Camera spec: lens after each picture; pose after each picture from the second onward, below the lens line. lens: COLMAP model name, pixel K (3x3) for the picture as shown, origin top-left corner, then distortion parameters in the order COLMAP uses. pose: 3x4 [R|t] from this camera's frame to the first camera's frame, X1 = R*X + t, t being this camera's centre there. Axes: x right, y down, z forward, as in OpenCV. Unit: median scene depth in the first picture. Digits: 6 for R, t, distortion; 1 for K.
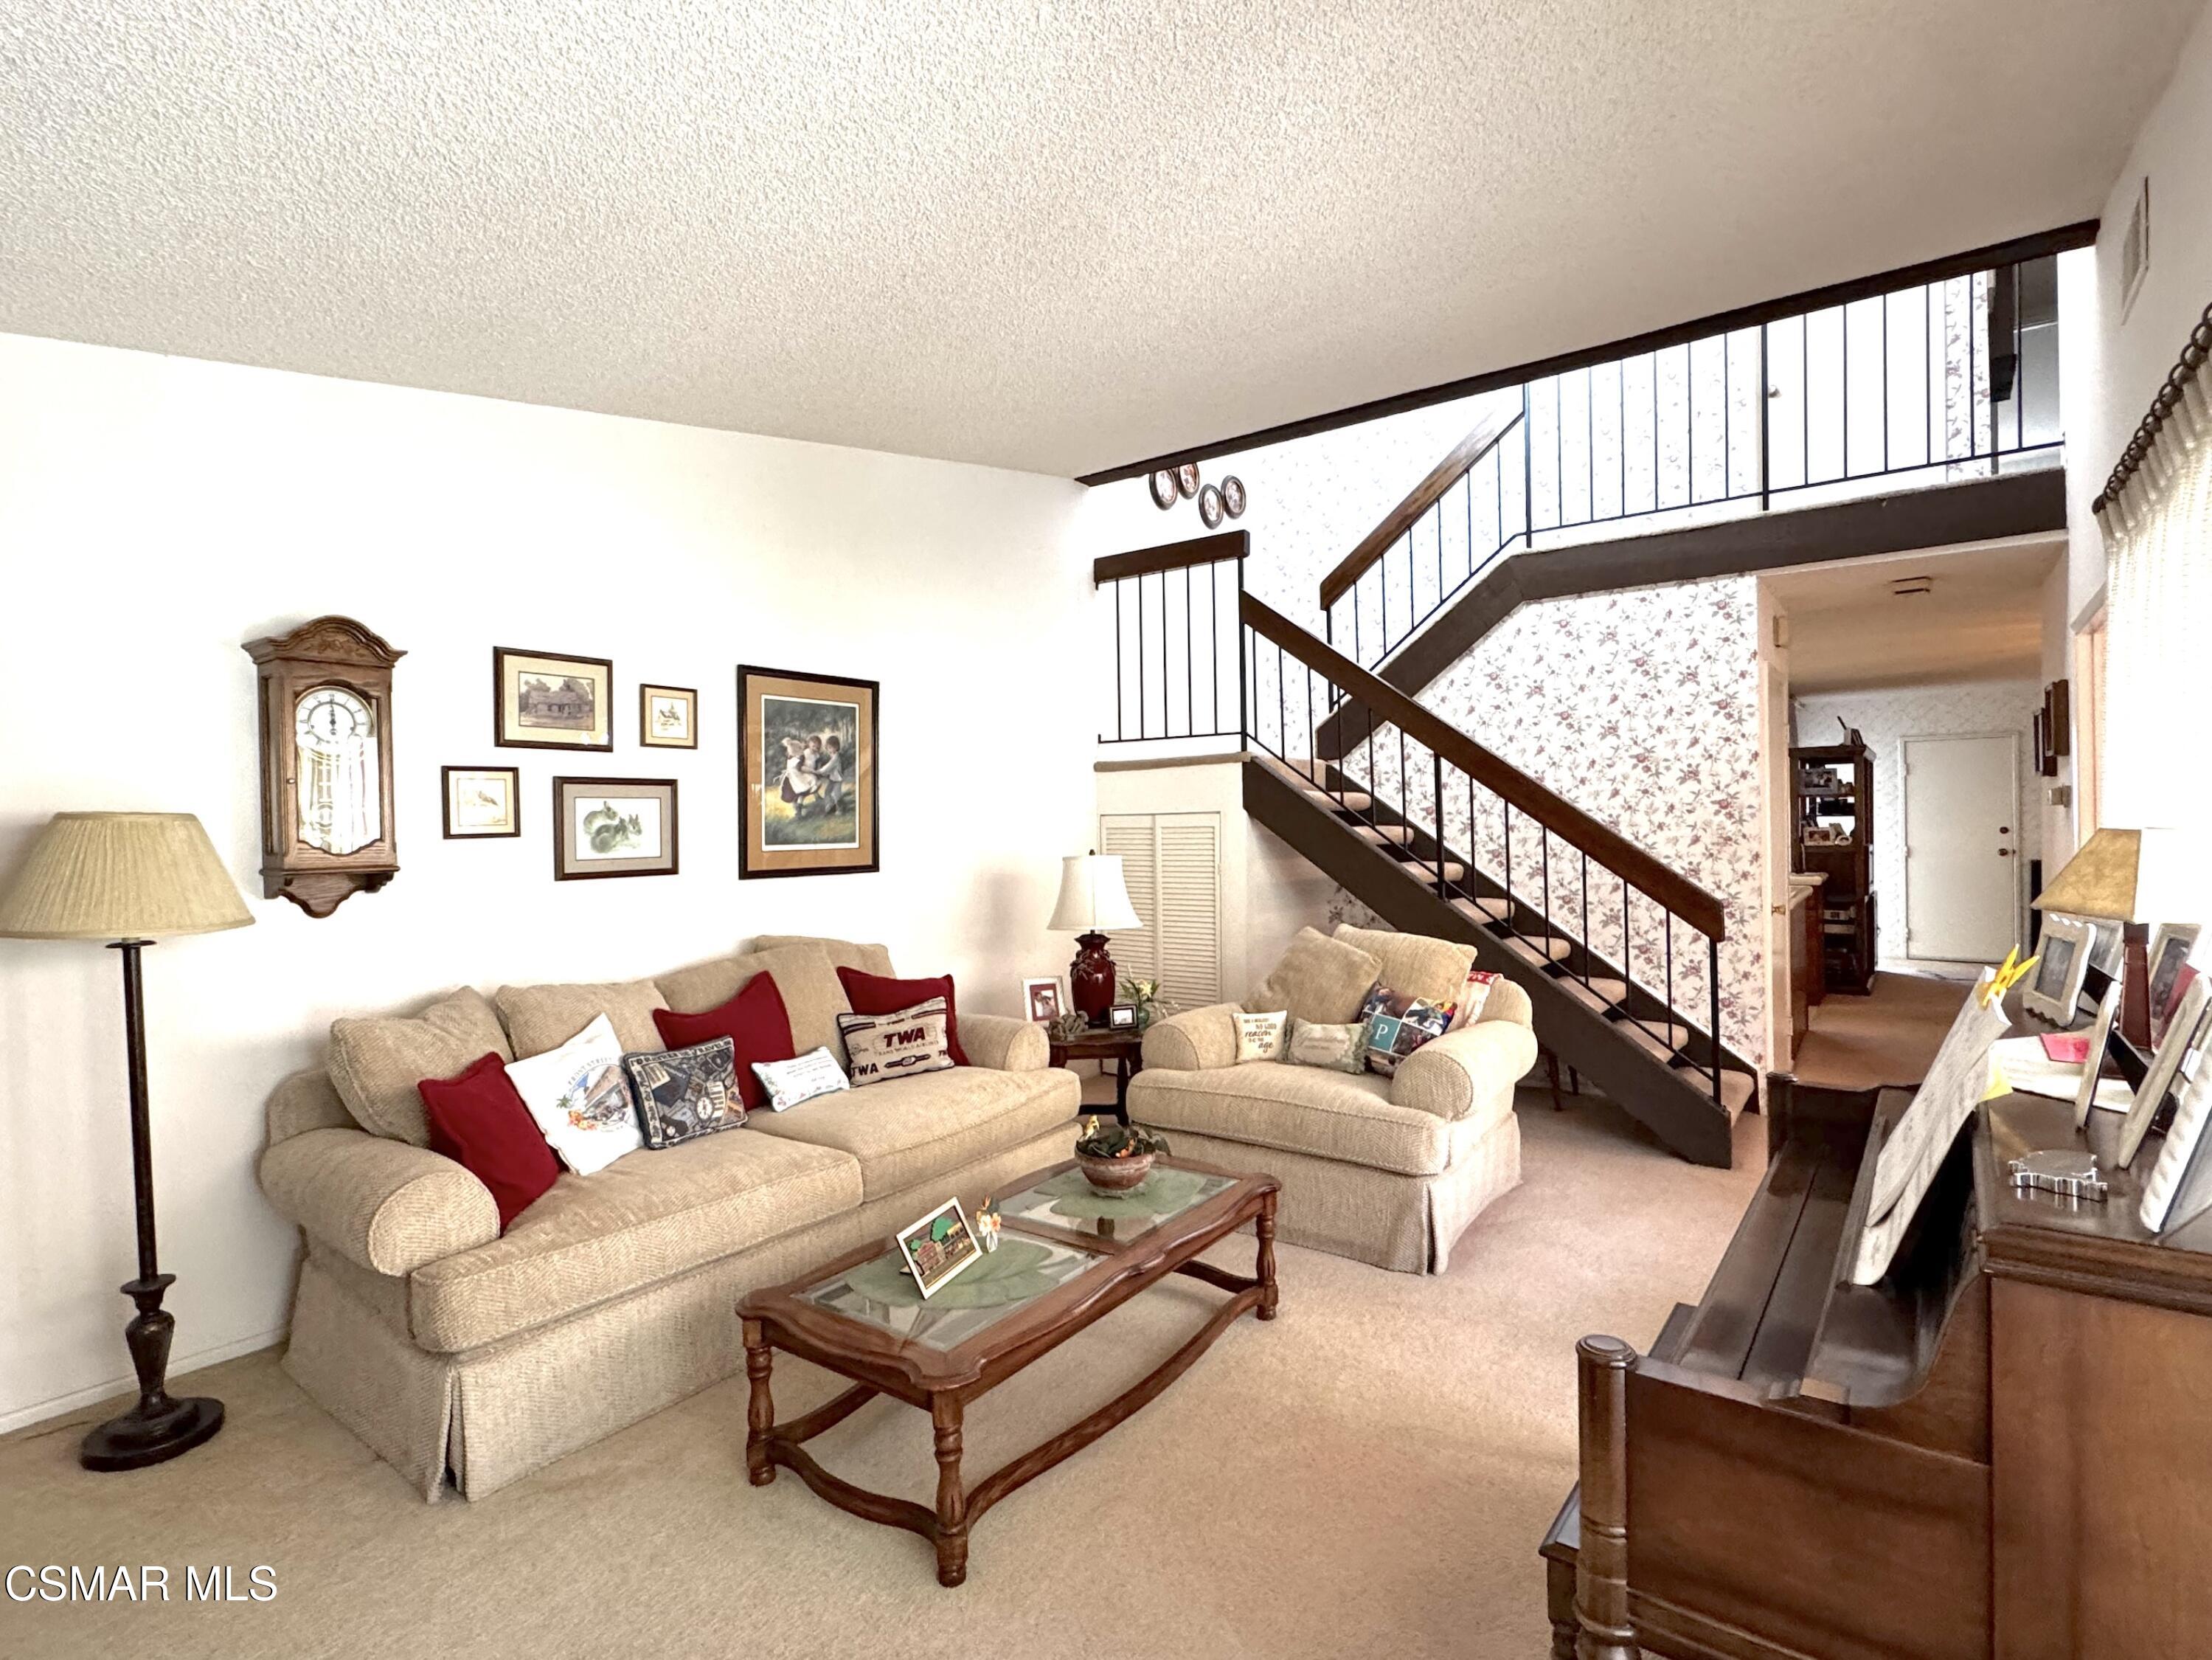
lens RADIAL K [[1105.0, 0, 1104.8], [0, 1105.0, 836.7], [0, 0, 1]] dist [-0.002336, 0.000193]
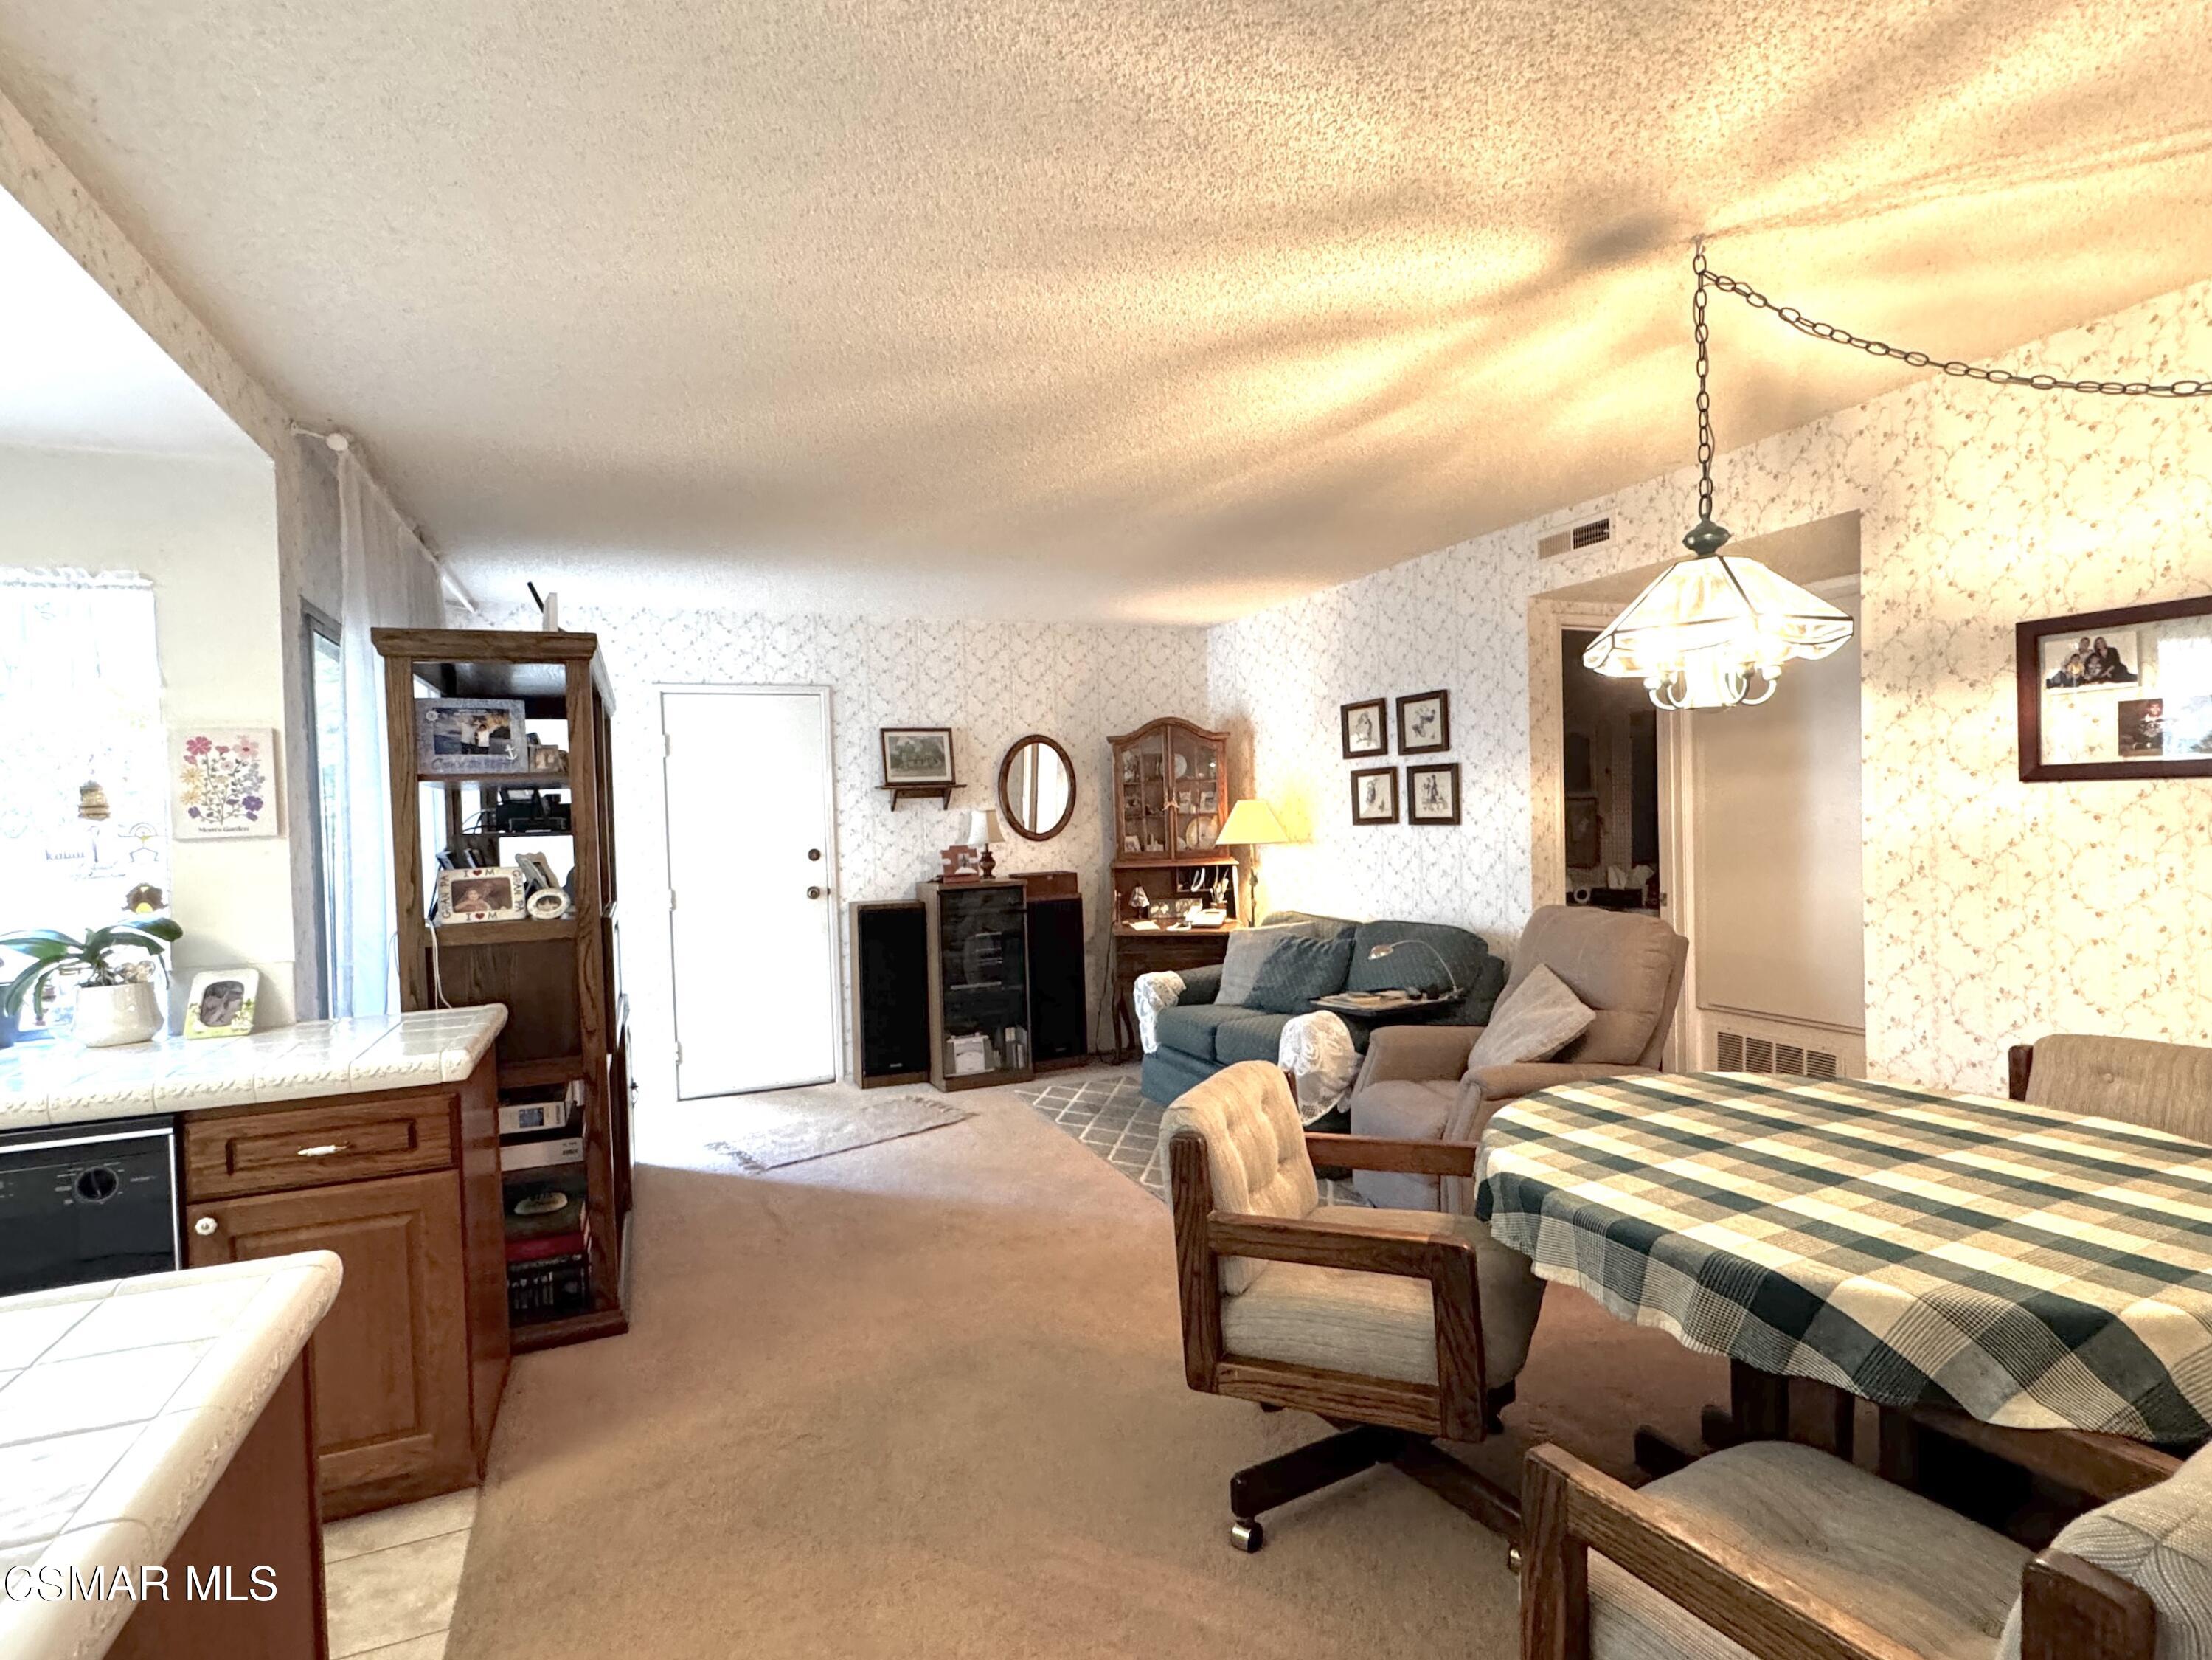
lens RADIAL K [[1105.0, 0, 1104.8], [0, 1105.0, 836.7], [0, 0, 1]] dist [-0.002336, 0.000193]
pose [[0.509131, -0.016265, 0.860536, 0.398398], [0.030521, 0.999534, 0.000835, -0.011586], [-0.860148, 0.025840, 0.509390, 0.580975]]
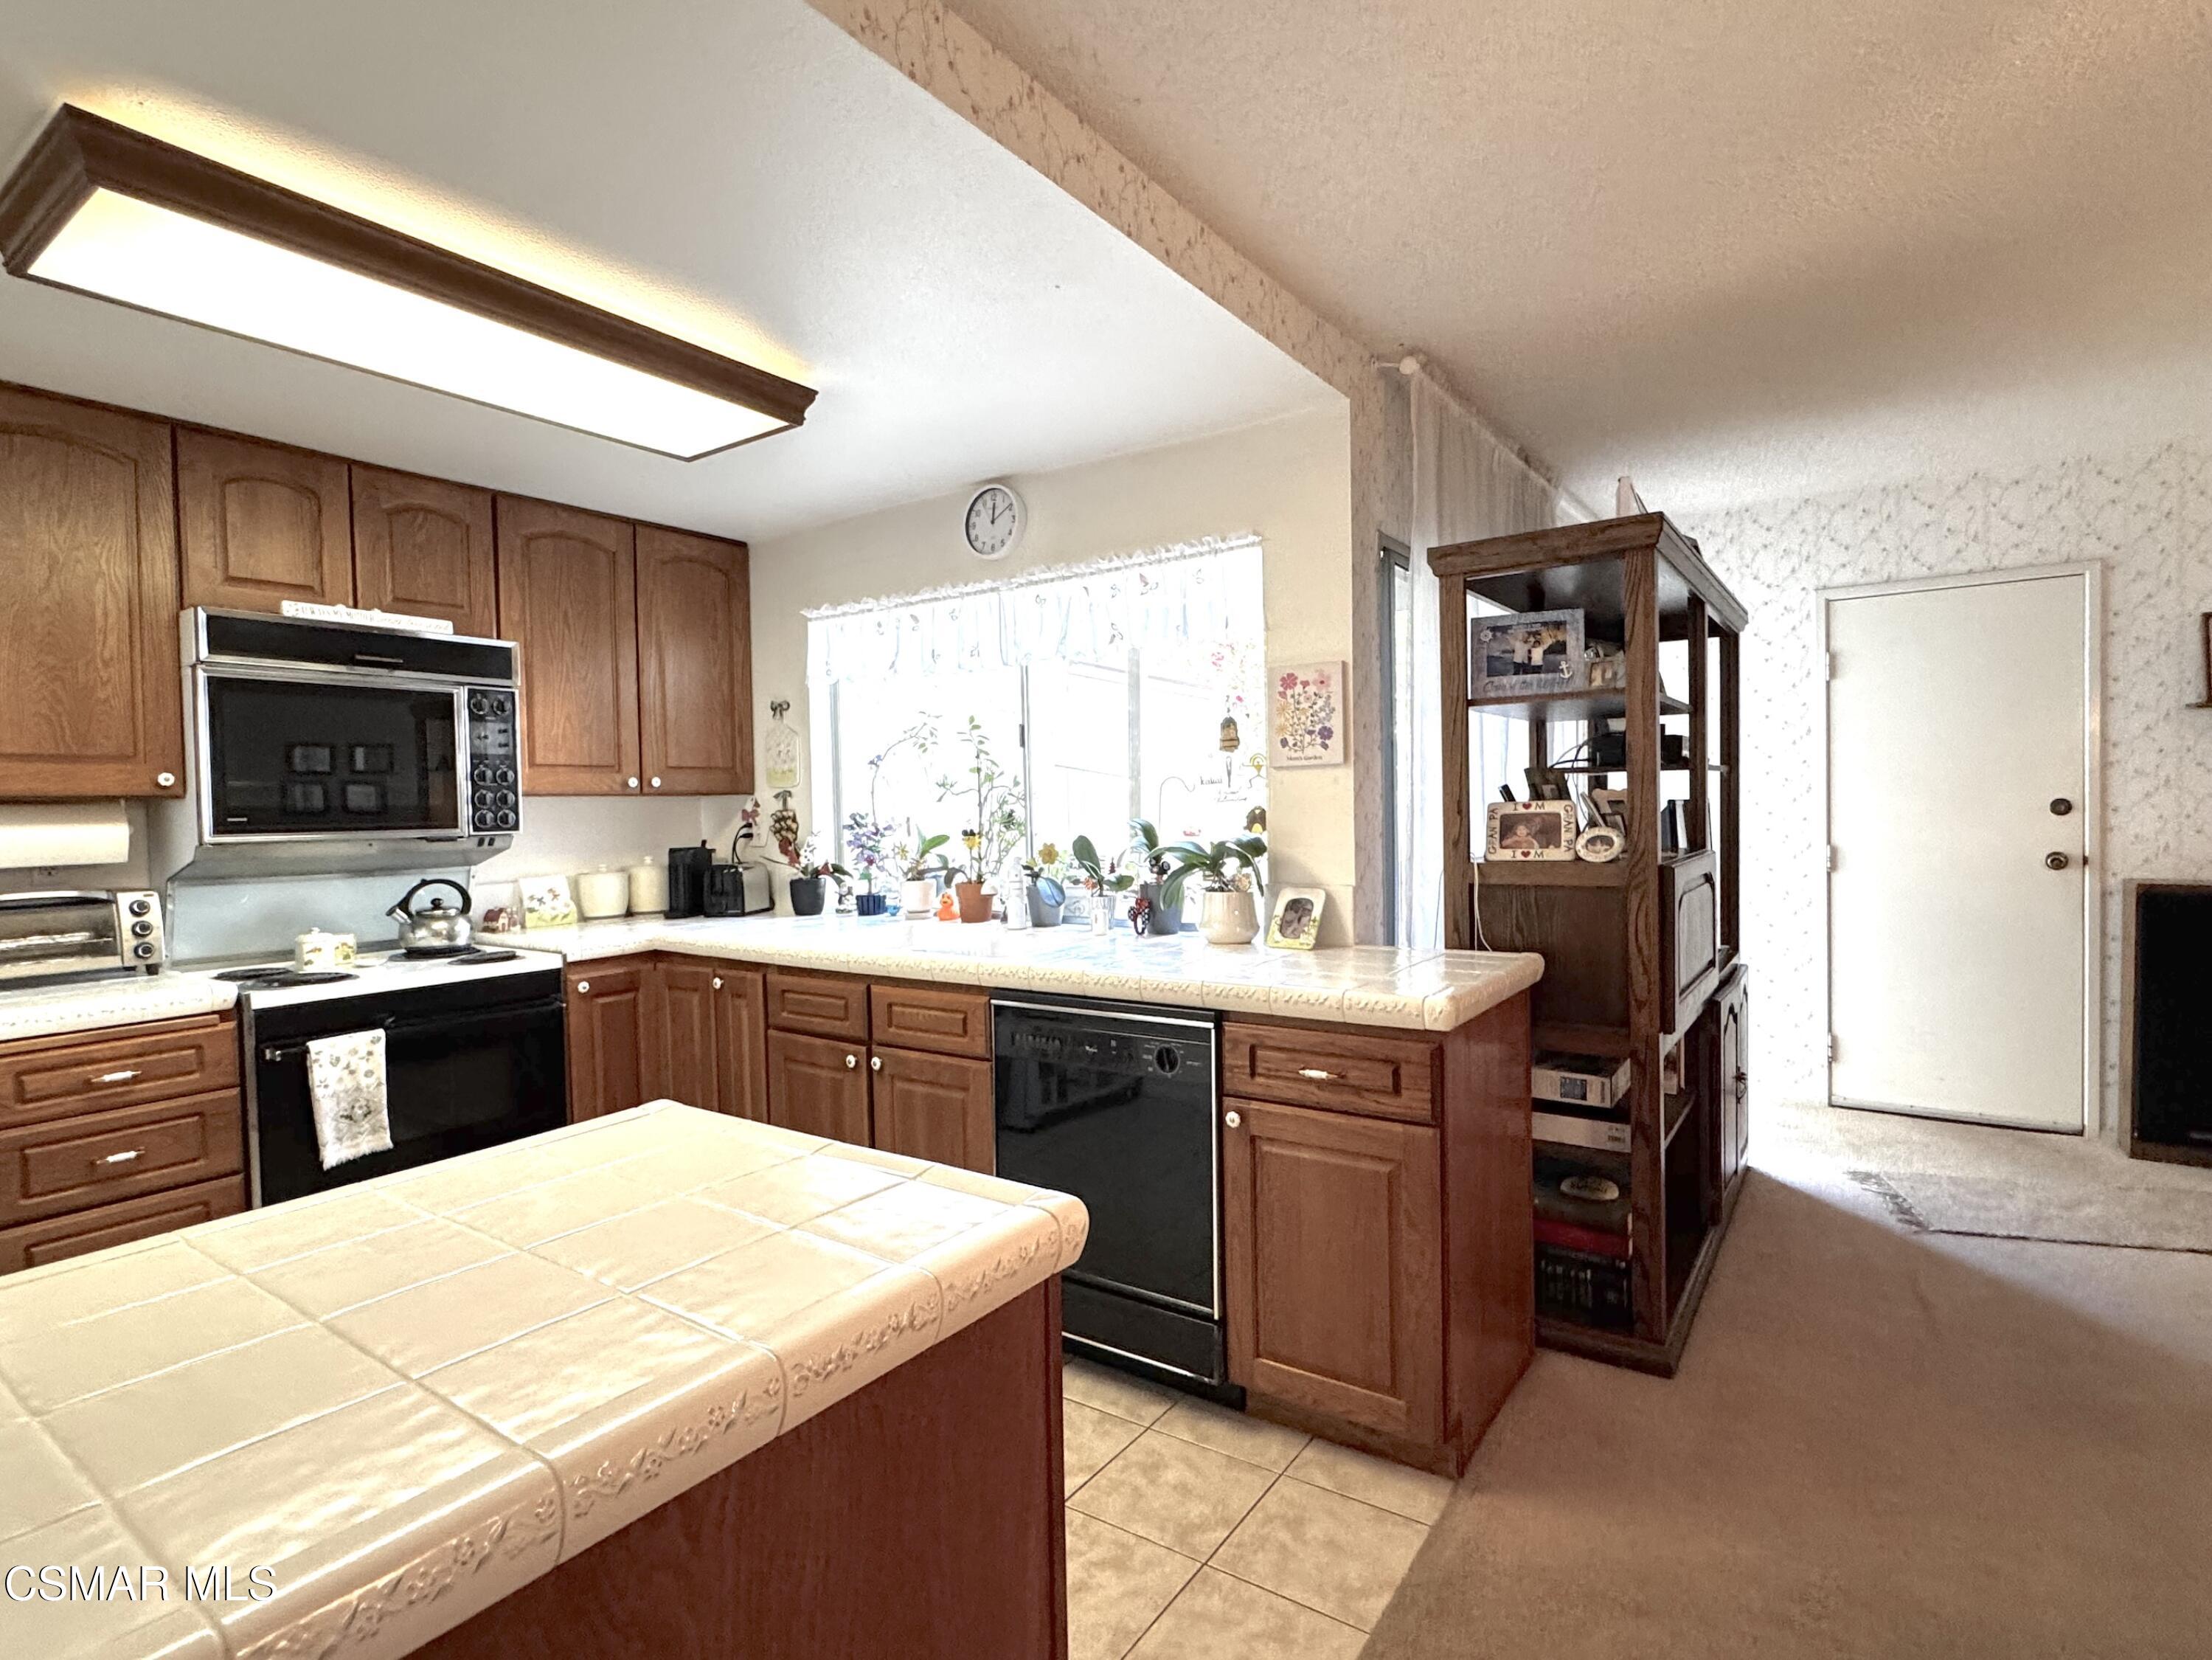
lens RADIAL K [[1105.0, 0, 1104.8], [0, 1105.0, 836.7], [0, 0, 1]] dist [-0.002336, 0.000193]
pose [[0.999680, -0.005346, 0.024741, 0.460713], [0.004828, 0.999768, 0.020971, -0.005322], [-0.024847, -0.020845, 0.999474, 0.612959]]
